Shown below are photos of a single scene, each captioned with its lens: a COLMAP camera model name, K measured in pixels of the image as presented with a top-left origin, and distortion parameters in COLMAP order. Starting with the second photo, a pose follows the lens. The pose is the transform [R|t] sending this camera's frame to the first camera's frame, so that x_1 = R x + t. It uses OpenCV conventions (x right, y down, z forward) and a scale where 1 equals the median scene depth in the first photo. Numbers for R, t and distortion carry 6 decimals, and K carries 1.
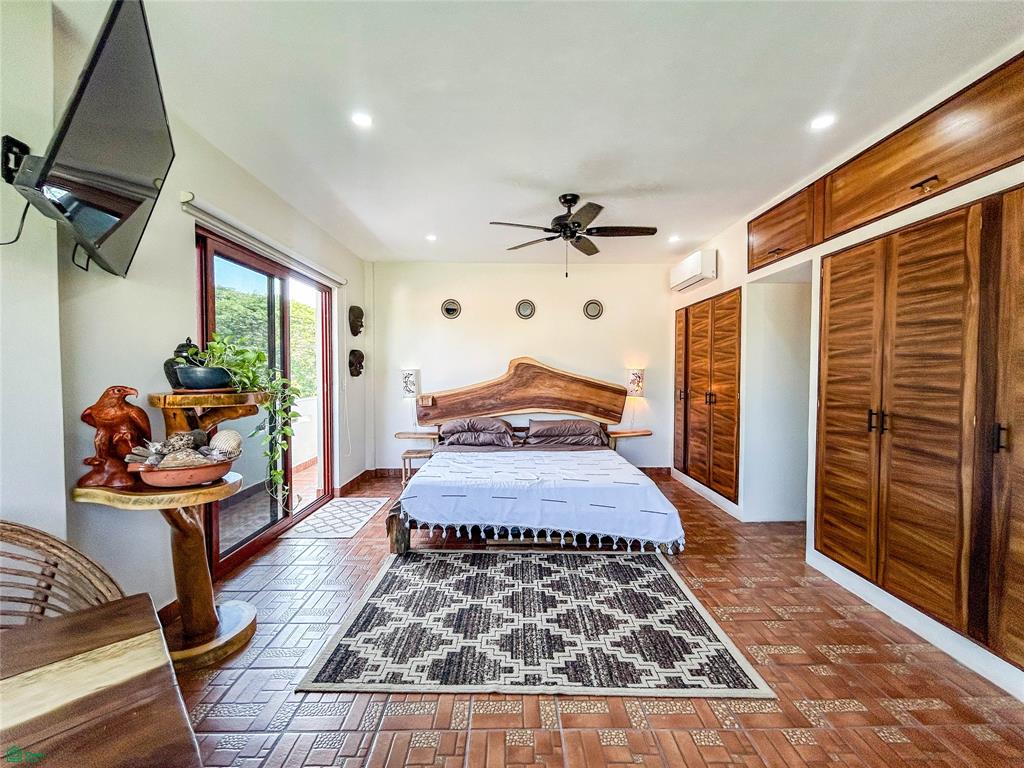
lens RADIAL K [[420.1, 0, 521.3], [0, 420.1, 384.1], [0, 0, 1]] dist [-0.001467, -0.000100]
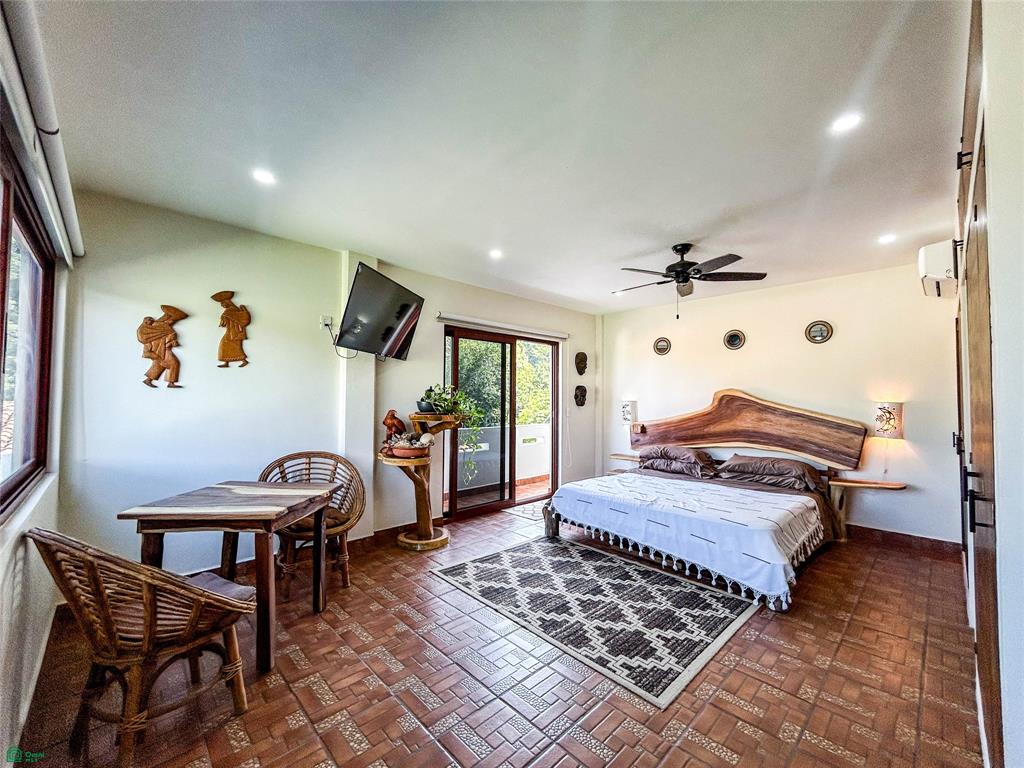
lens RADIAL K [[420.1, 0, 521.3], [0, 420.1, 384.1], [0, 0, 1]] dist [-0.001467, -0.000100]
pose [[0.686641, -0.023570, -0.726614, 0.686592], [-0.025725, 0.998061, -0.056685, -0.013375], [0.726541, 0.057614, 0.684703, -0.034996]]
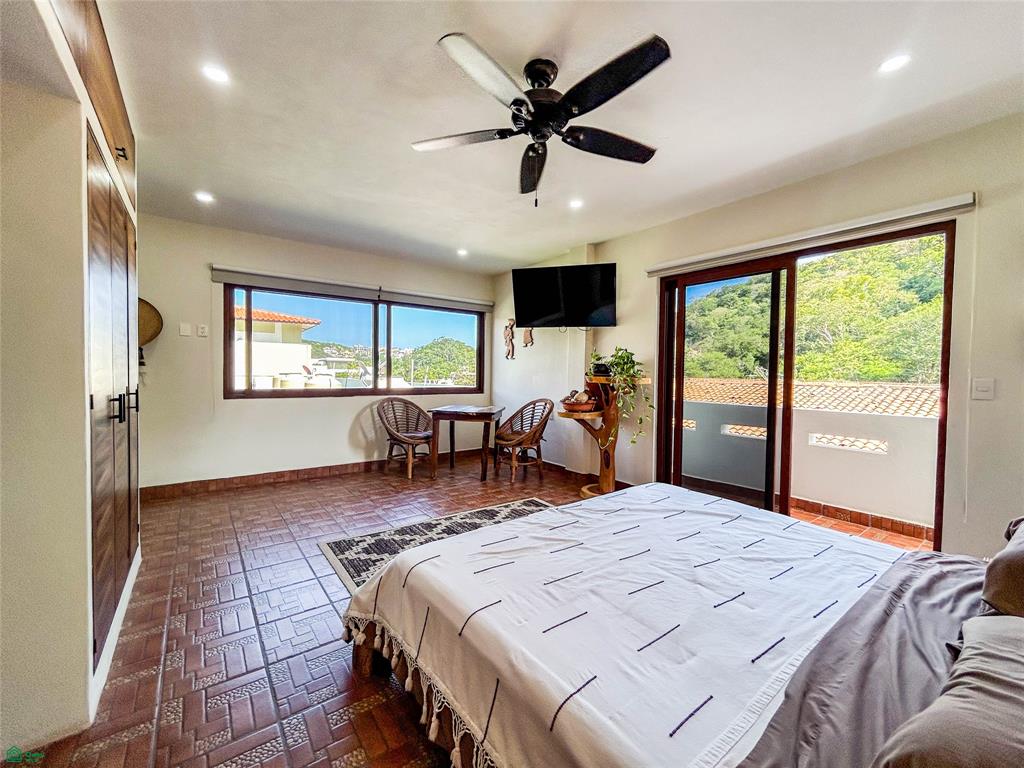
lens RADIAL K [[420.6, 0, 512.0], [0, 420.6, 384.0], [0, 0, 1]] dist [-0.000867, -0.000042]
pose [[-0.816413, 0.000843, -0.577468, 0.564115], [-0.032331, 0.998364, 0.047167, -0.016174], [0.576563, 0.057178, -0.815050, 1.684141]]
